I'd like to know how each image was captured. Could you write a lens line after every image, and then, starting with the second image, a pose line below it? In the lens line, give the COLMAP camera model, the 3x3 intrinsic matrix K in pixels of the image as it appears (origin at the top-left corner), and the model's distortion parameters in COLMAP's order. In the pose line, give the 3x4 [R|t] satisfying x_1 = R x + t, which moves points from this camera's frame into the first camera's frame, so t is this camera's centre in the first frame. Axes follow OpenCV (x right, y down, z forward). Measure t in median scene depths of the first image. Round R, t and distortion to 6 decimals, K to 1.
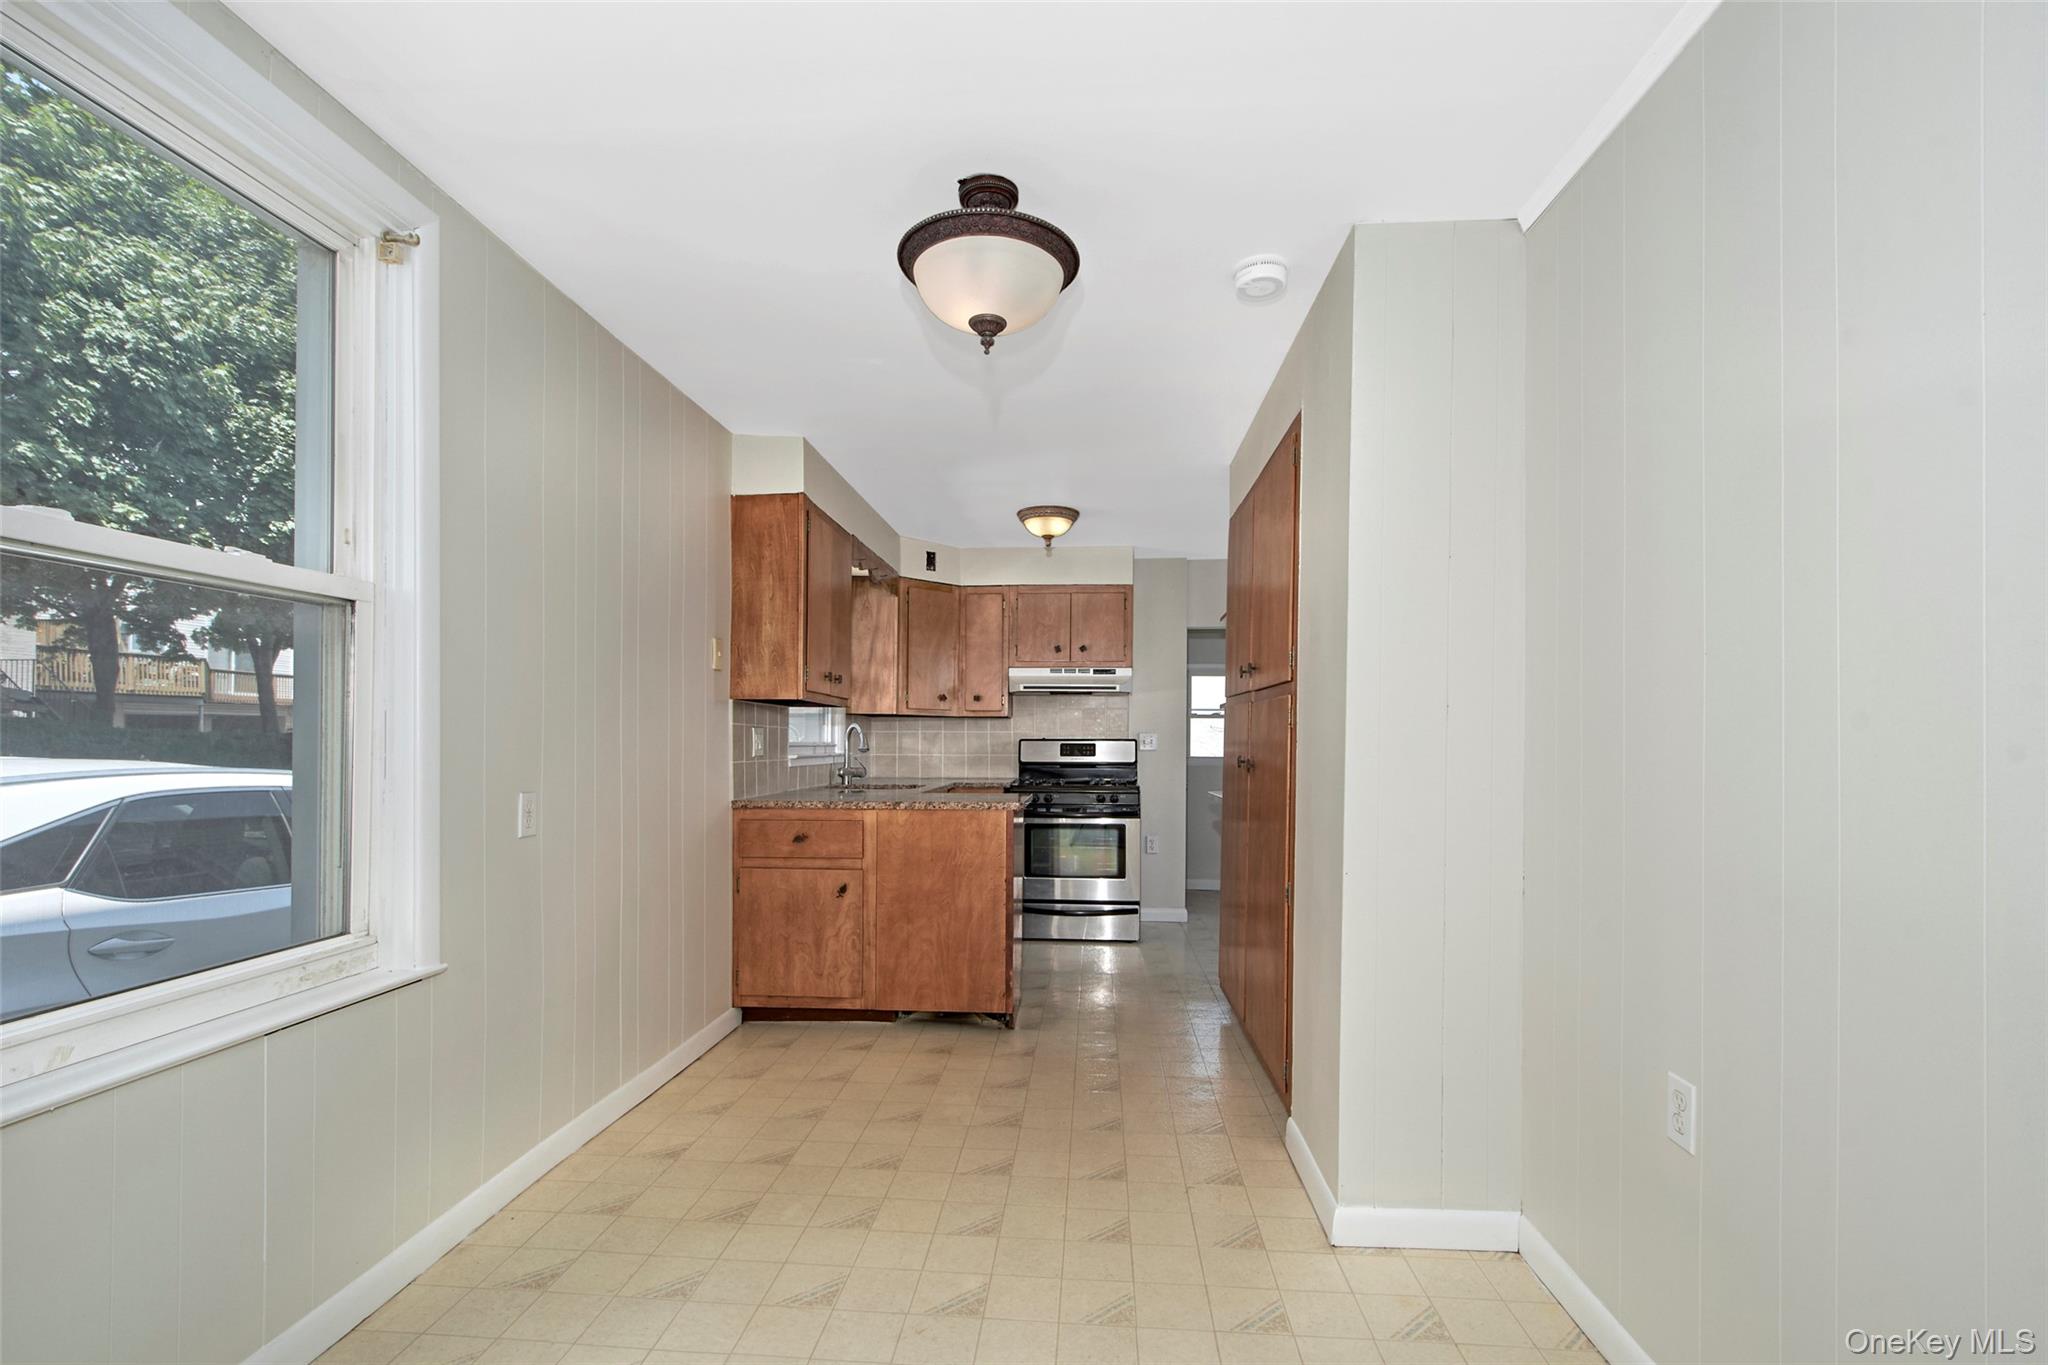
lens RADIAL K [[899.2, 0, 1050.4], [0, 899.2, 742.9], [0, 0, 1]] dist [0.002421, -0.001316]
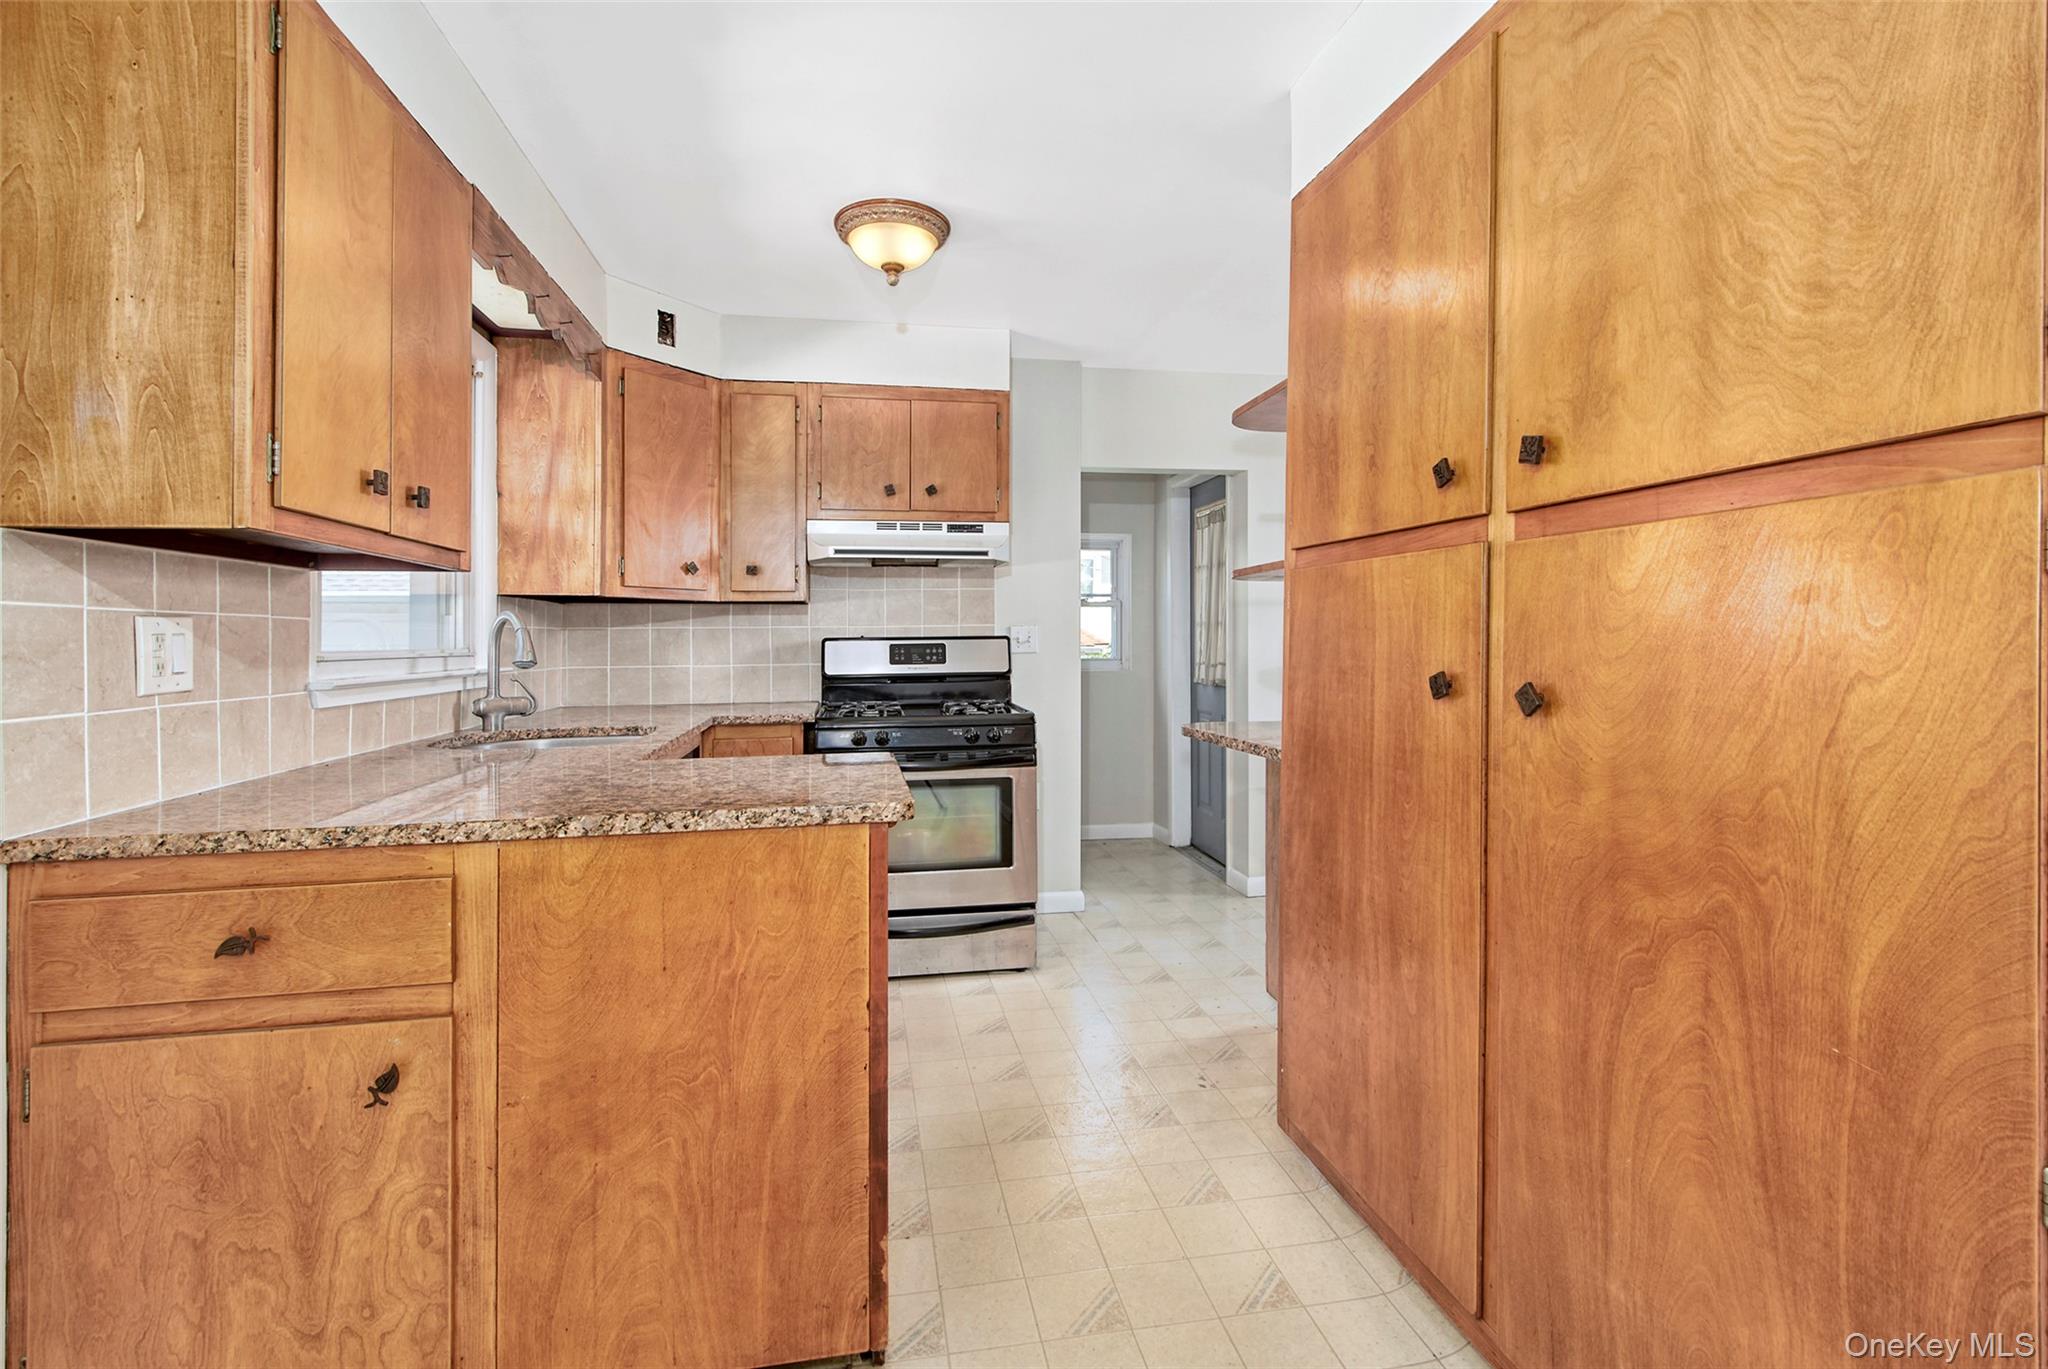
lens RADIAL K [[914.9, 0, 1037.6], [0, 914.9, 622.3], [0, 0, 1]] dist [0.004761, -0.000421]
pose [[0.970276, -0.008409, 0.241857, -0.071362], [0.013137, 0.999753, -0.017944, -0.003279], [-0.241646, 0.020588, 0.970146, 0.585370]]
